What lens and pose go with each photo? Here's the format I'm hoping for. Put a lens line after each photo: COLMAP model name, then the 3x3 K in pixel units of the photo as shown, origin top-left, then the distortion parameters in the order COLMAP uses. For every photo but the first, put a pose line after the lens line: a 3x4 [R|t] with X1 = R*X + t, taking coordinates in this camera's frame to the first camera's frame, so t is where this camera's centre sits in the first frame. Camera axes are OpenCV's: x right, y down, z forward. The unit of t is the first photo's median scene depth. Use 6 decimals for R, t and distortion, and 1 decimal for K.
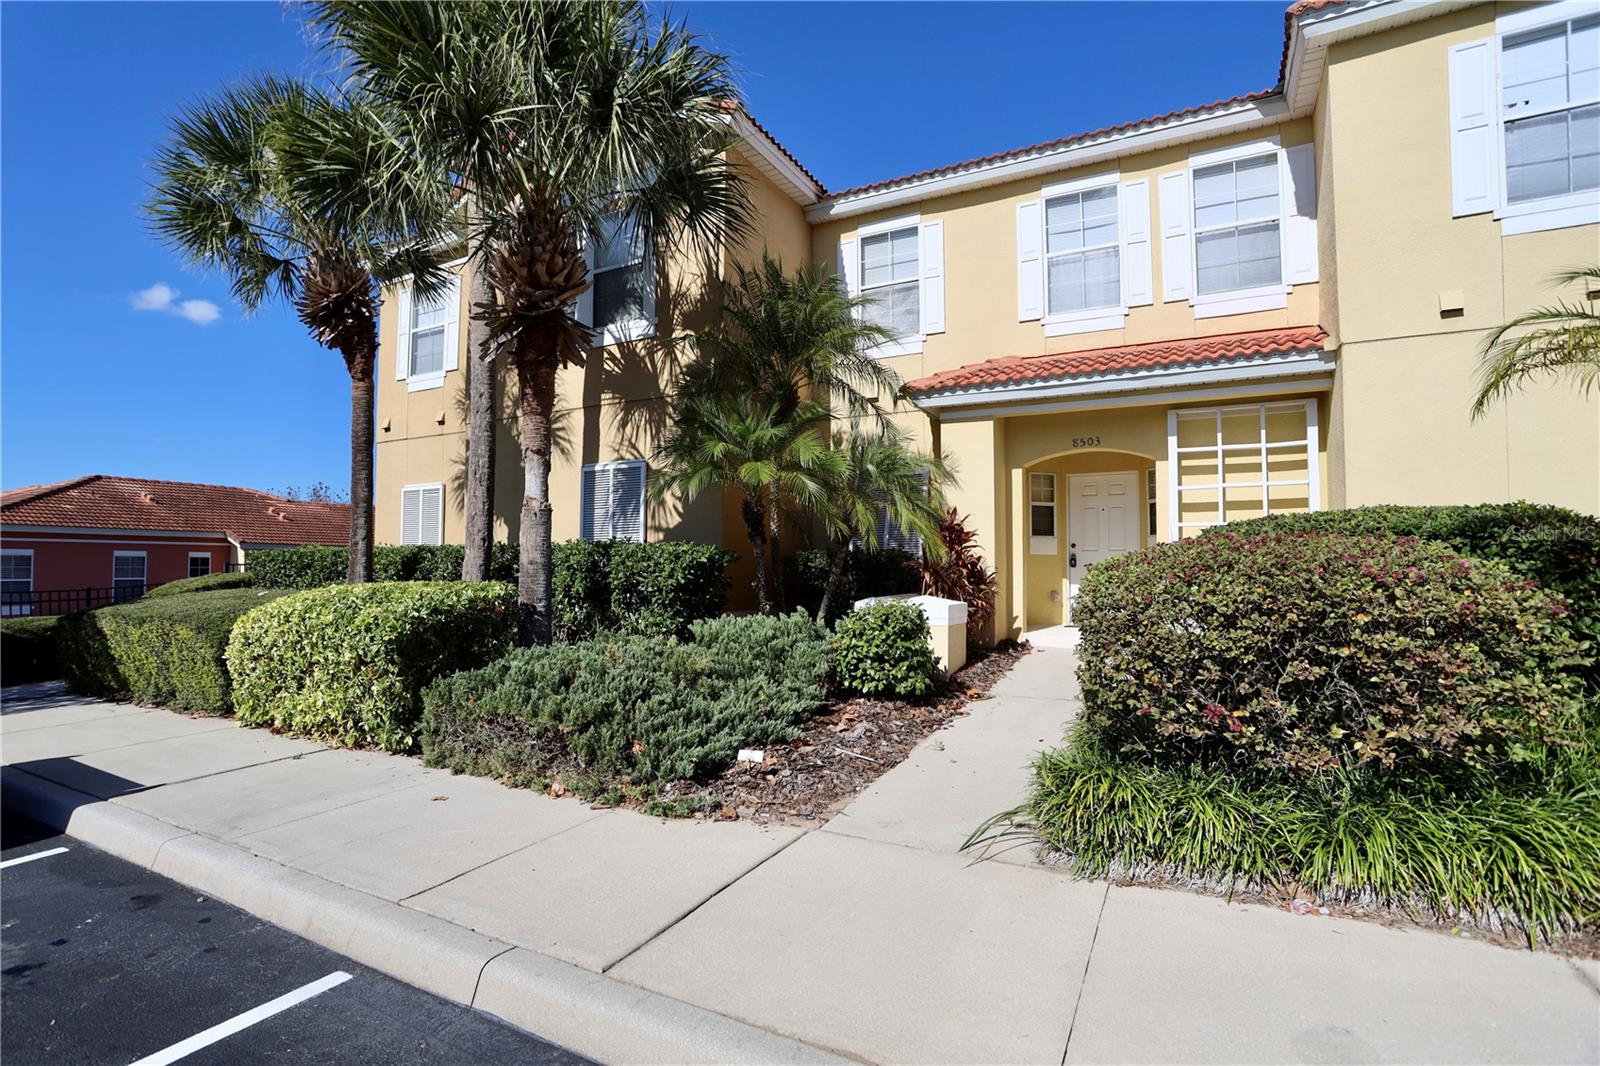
lens RADIAL K [[790.9, 0, 779.7], [0, 790.9, 535.7], [0, 0, 1]] dist [-0.071424, 0.029615]
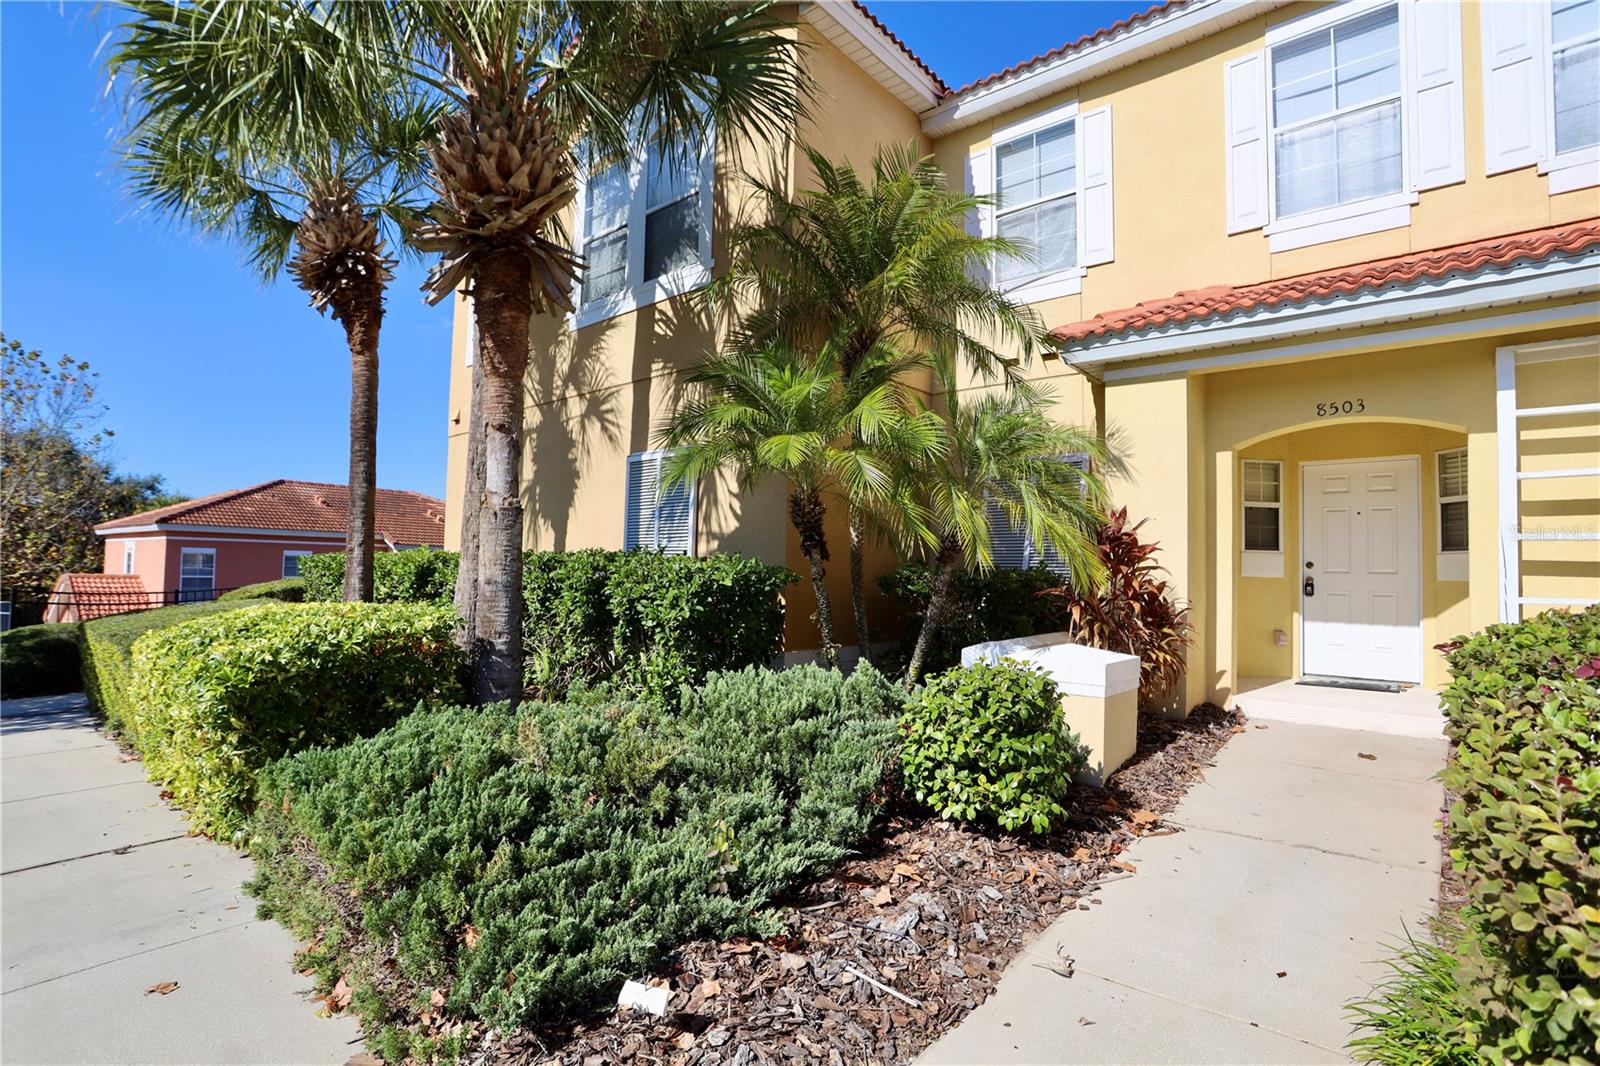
lens RADIAL K [[781.0, 0, 783.6], [0, 781.0, 538.4], [0, 0, 1]] dist [-0.069682, 0.029080]
pose [[0.976094, 0.009950, -0.217120, 0.089517], [-0.010574, 0.999943, -0.001712, -0.006278], [0.217090, 0.003967, 0.976144, 0.325054]]
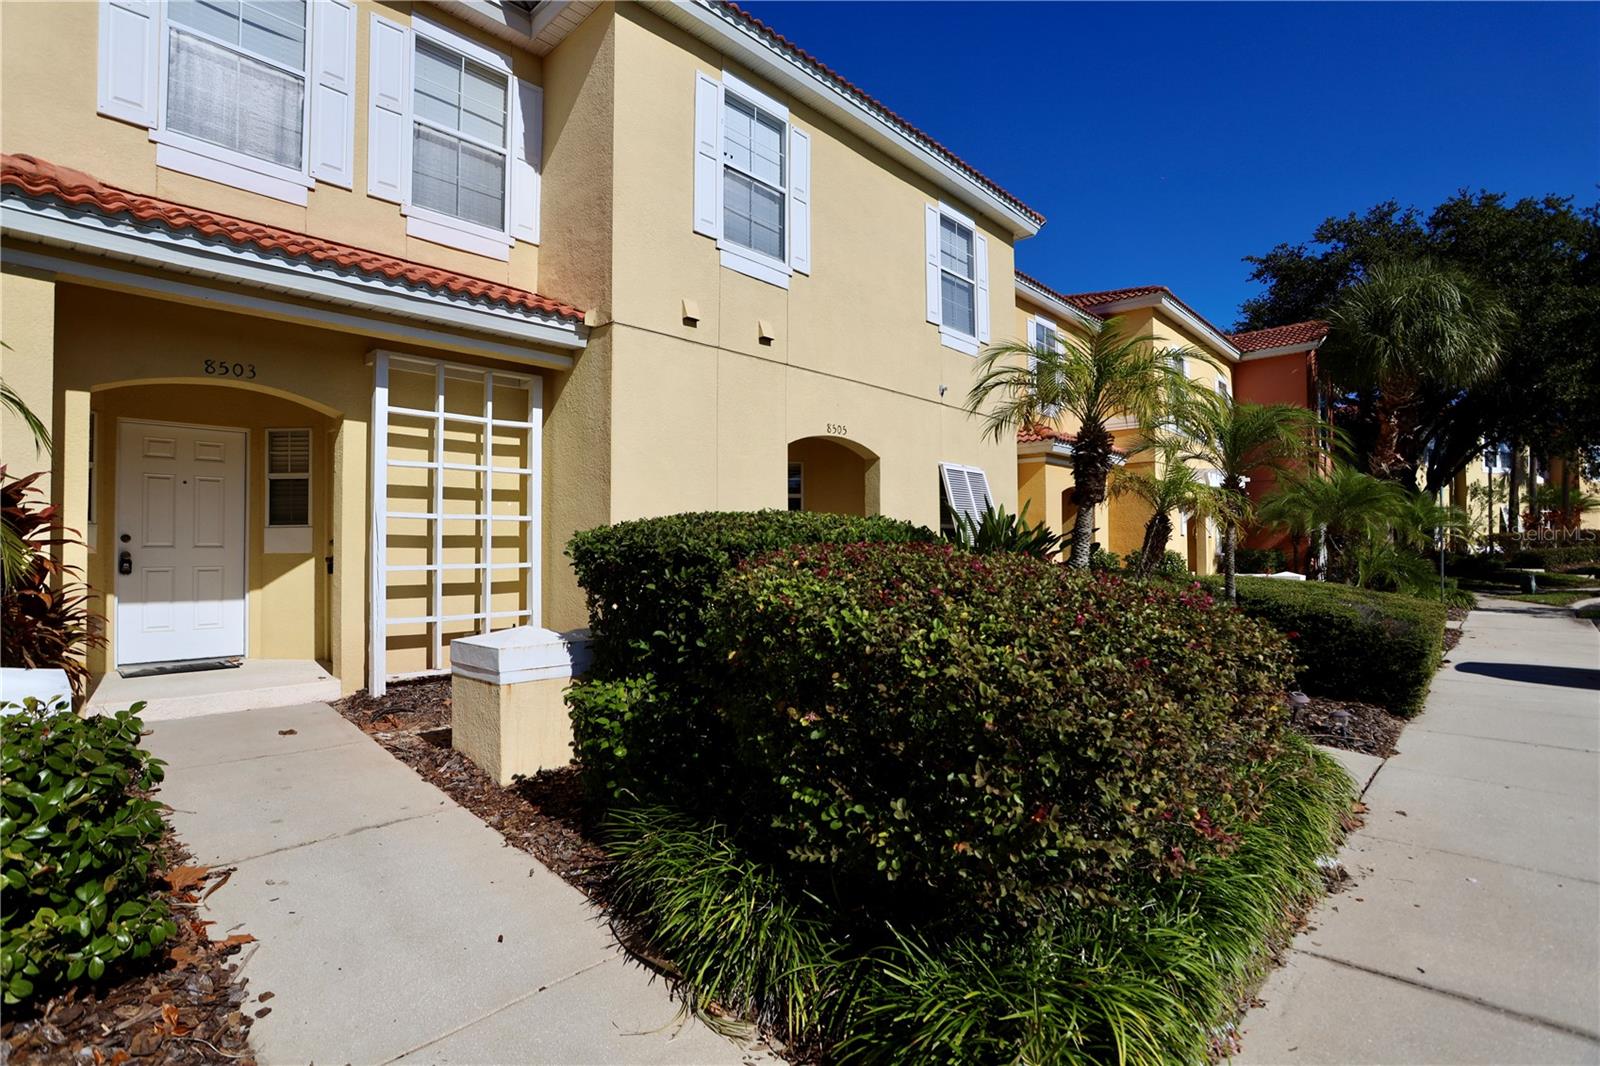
lens RADIAL K [[781.0, 0, 791.8], [0, 781.0, 537.5], [0, 0, 1]] dist [-0.069682, 0.029080]
pose [[0.252185, 0.017574, 0.967519, -0.068489], [-0.033671, 0.999389, -0.009377, 0.000776], [-0.967093, -0.030212, 0.252623, 0.488355]]
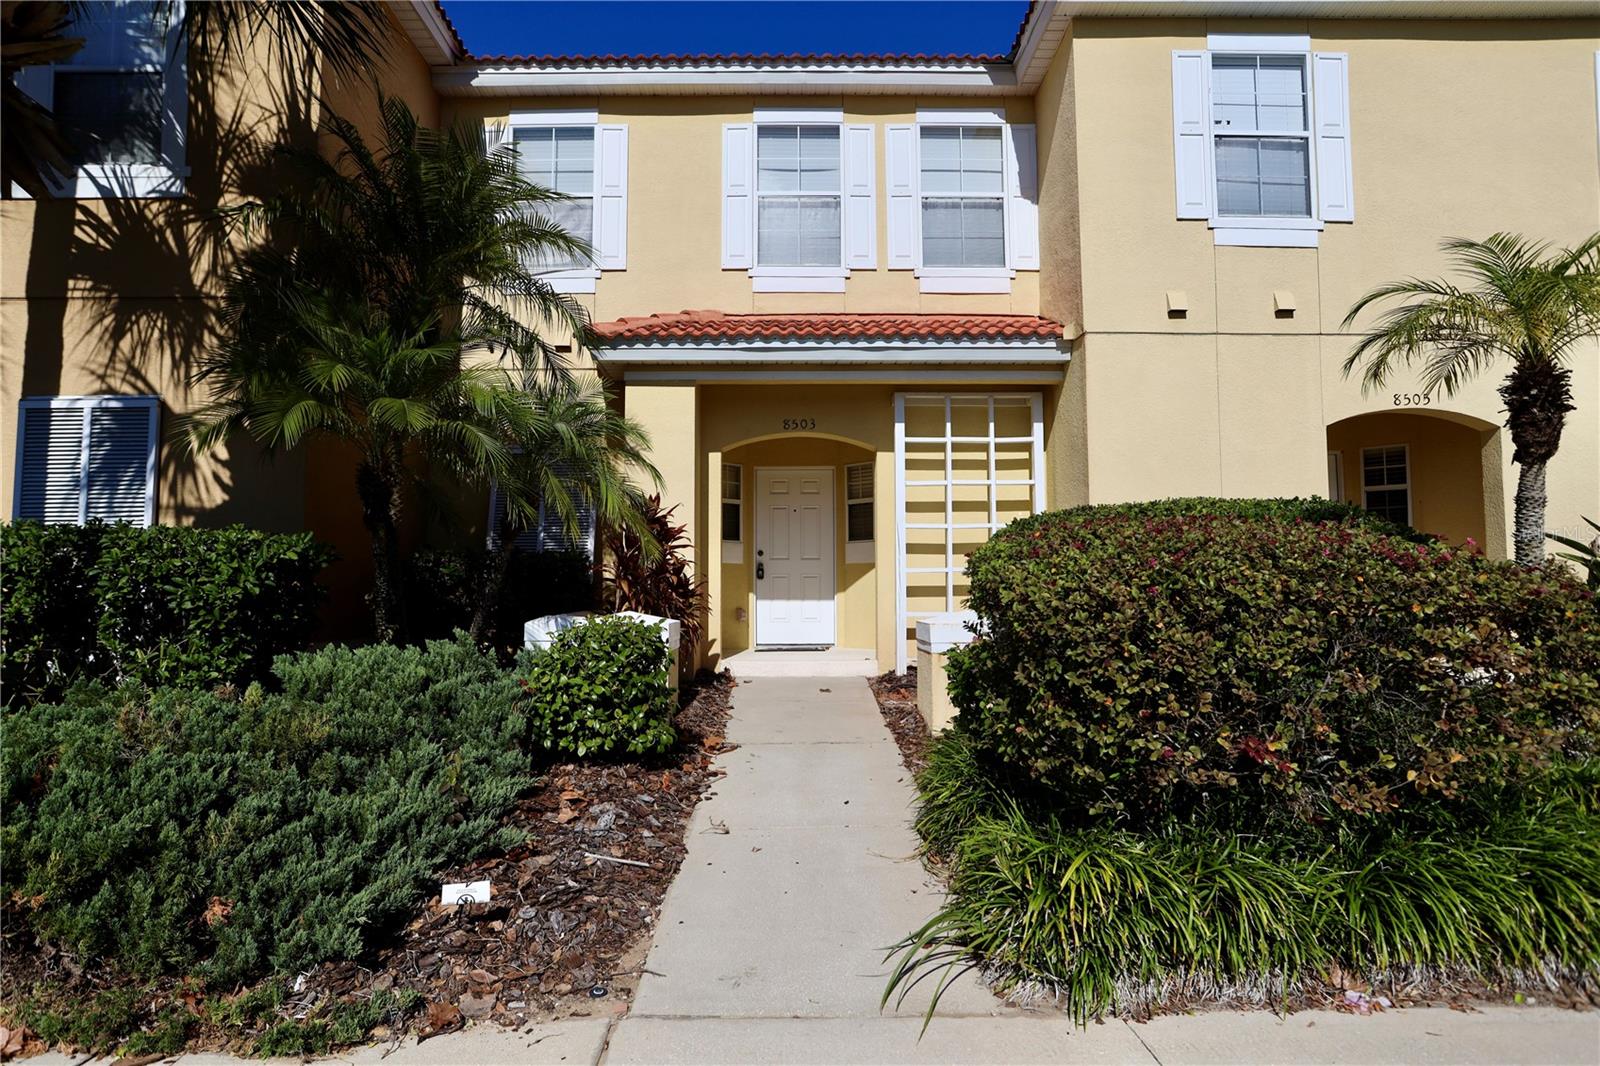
lens RADIAL K [[902.3, 0, 788.5], [0, 902.3, 534.9], [0, 0, 1]] dist [-0.064490, 0.037351]
pose [[0.872063, 0.025614, 0.488724, -0.088915], [-0.014305, 0.999537, -0.026860, 0.025104], [-0.489185, 0.016432, 0.872025, 0.203638]]
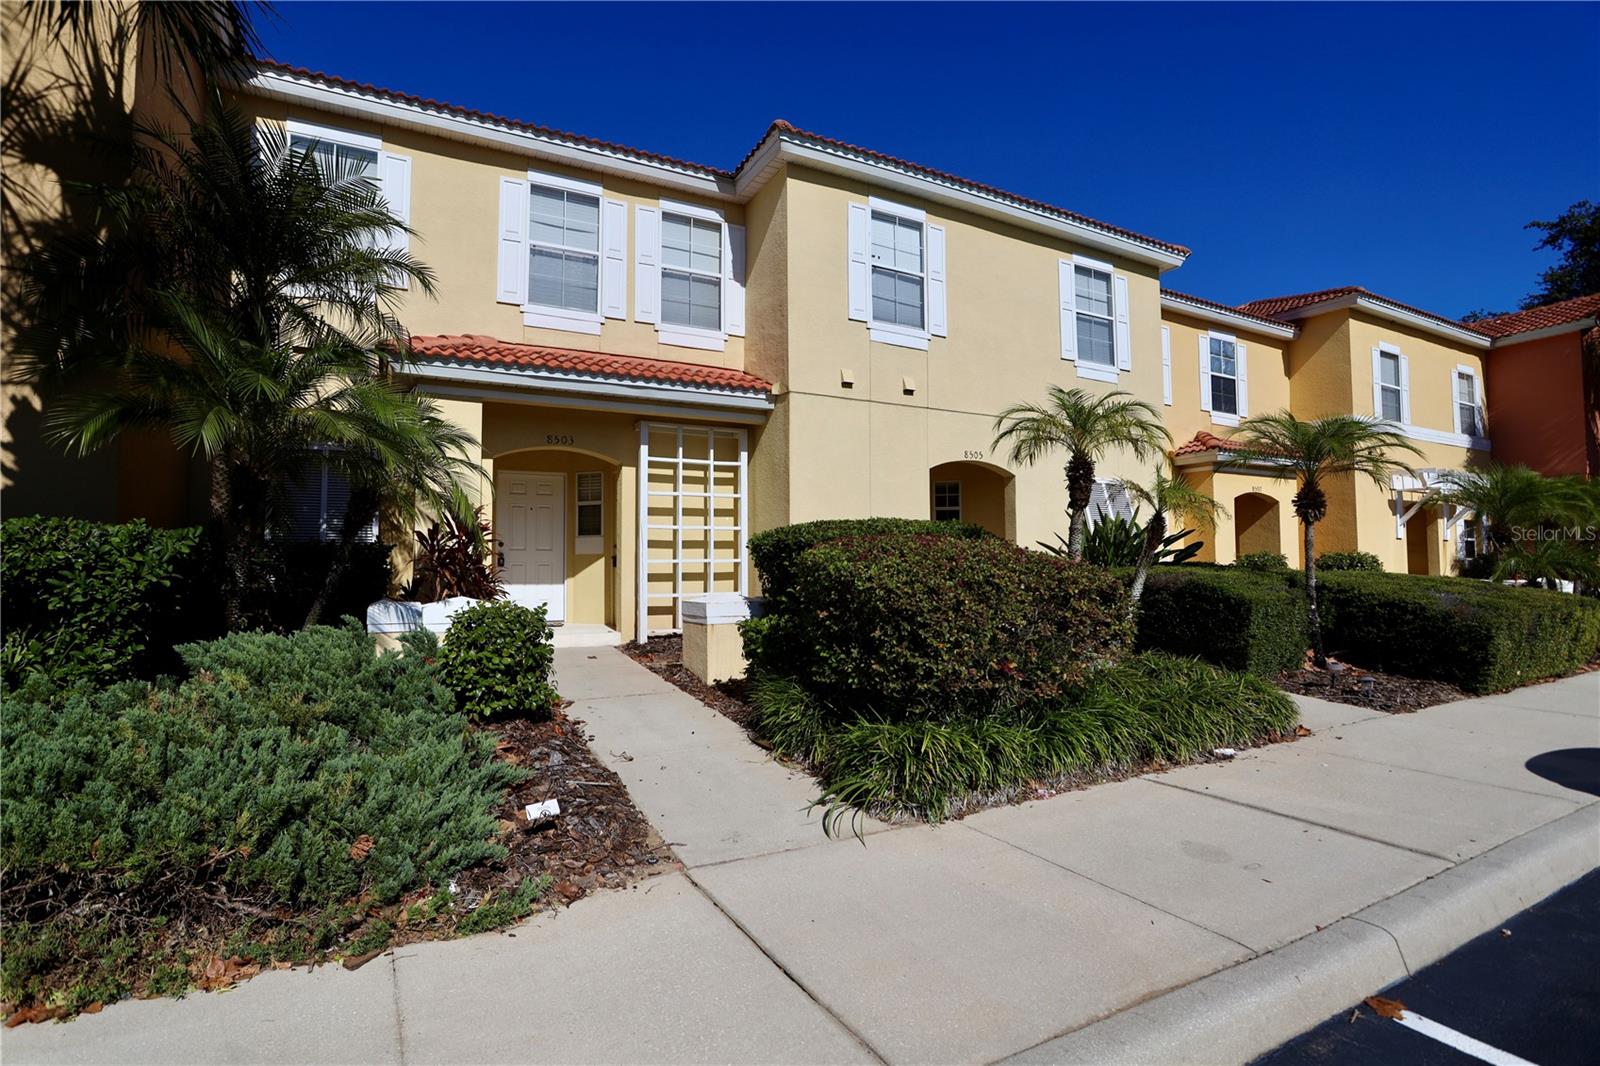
lens RADIAL K [[781.0, 0, 793.0], [0, 781.0, 535.8], [0, 0, 1]] dist [-0.069682, 0.029080]
pose [[0.538558, 0.032367, 0.841967, -0.314022], [-0.026609, 0.999417, -0.021399, 0.017983], [-0.842168, -0.010879, 0.539105, 0.244365]]
